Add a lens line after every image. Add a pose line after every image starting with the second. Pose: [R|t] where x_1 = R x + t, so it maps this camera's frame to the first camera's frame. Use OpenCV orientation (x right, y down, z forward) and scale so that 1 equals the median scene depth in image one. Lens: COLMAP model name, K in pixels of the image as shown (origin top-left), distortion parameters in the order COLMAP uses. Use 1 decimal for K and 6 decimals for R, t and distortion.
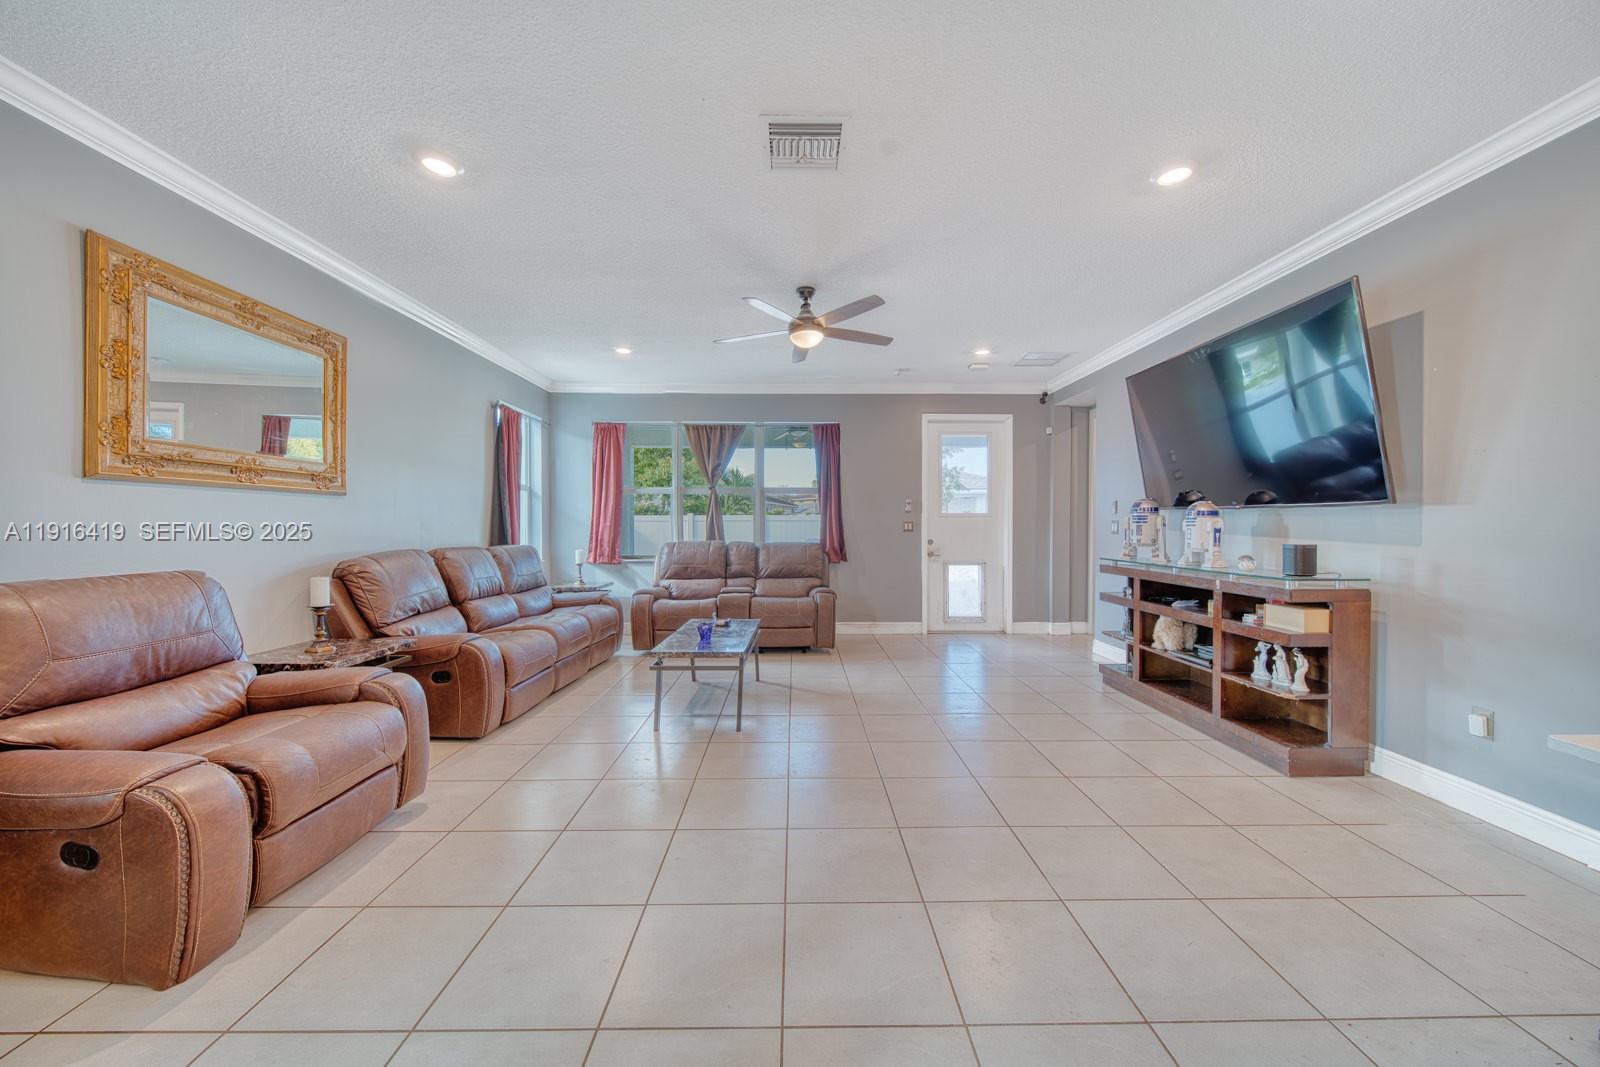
lens RADIAL K [[571.3, 0, 795.3], [0, 571.3, 535.0], [0, 0, 1]] dist [-0.002907, -0.000489]
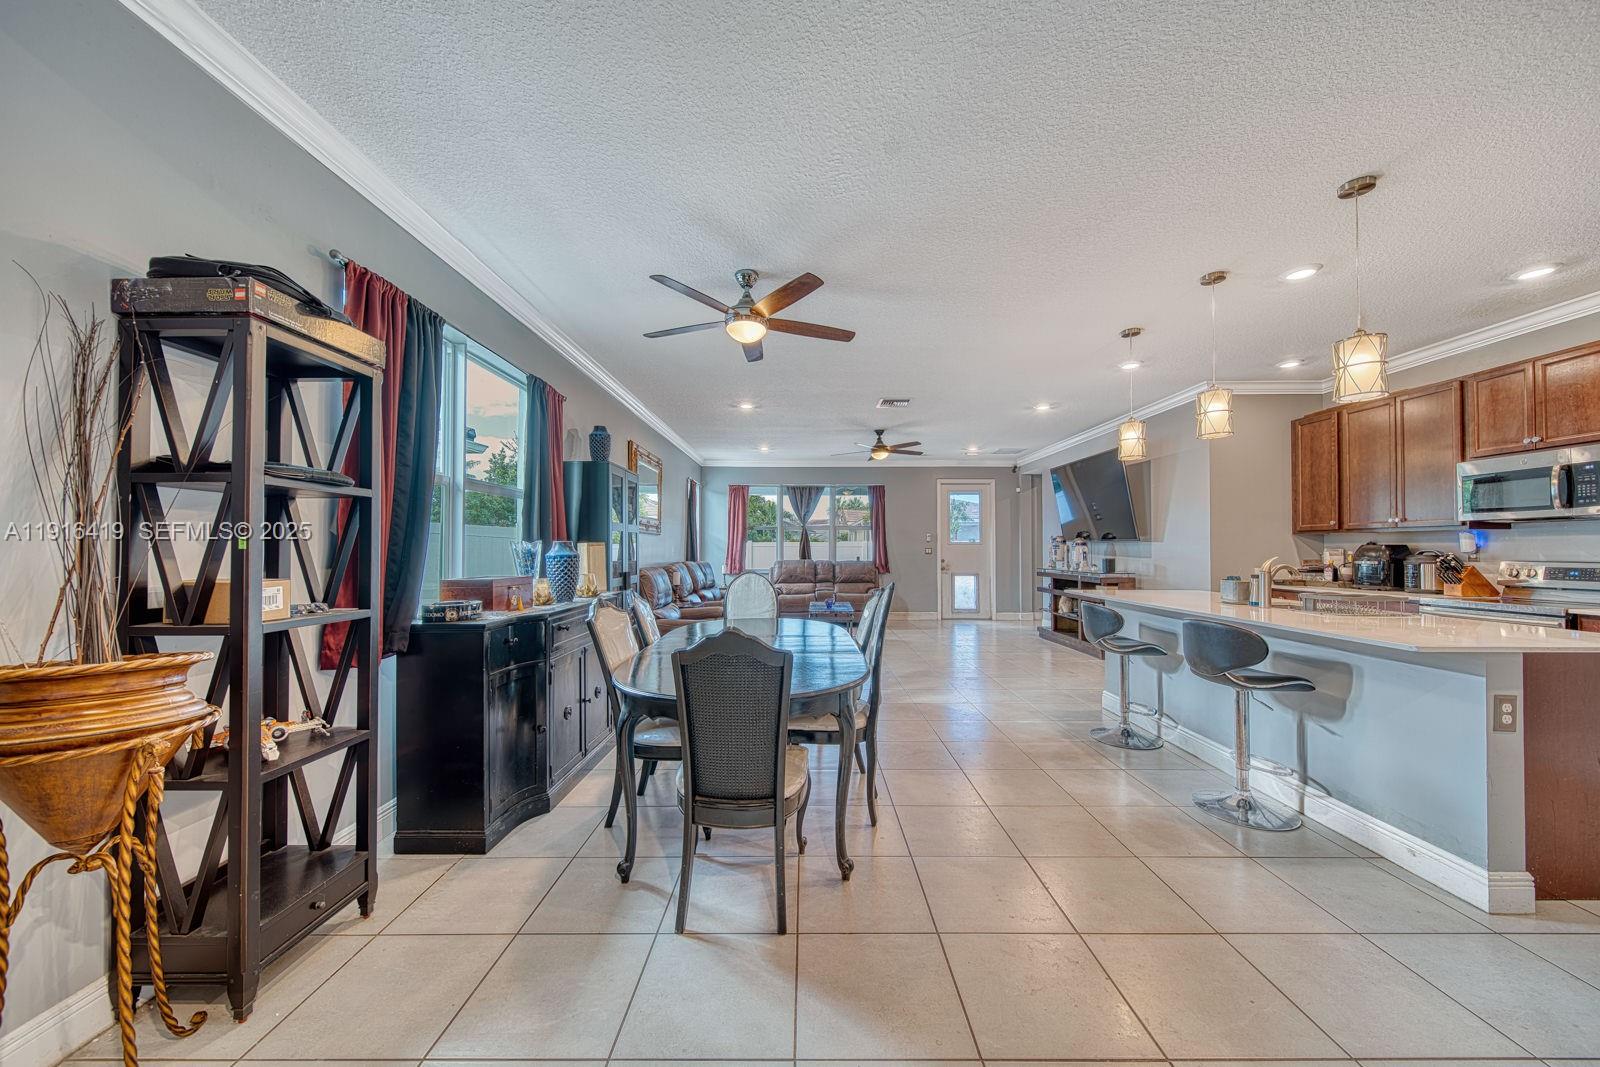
lens RADIAL K [[571.3, 0, 804.3], [0, 571.3, 537.4], [0, 0, 1]] dist [-0.002907, -0.000489]
pose [[0.999992, 0.001693, -0.003492, -0.145219], [-0.001833, 0.999174, -0.040599, 0.013542], [0.003420, 0.040605, 0.999169, -0.597537]]
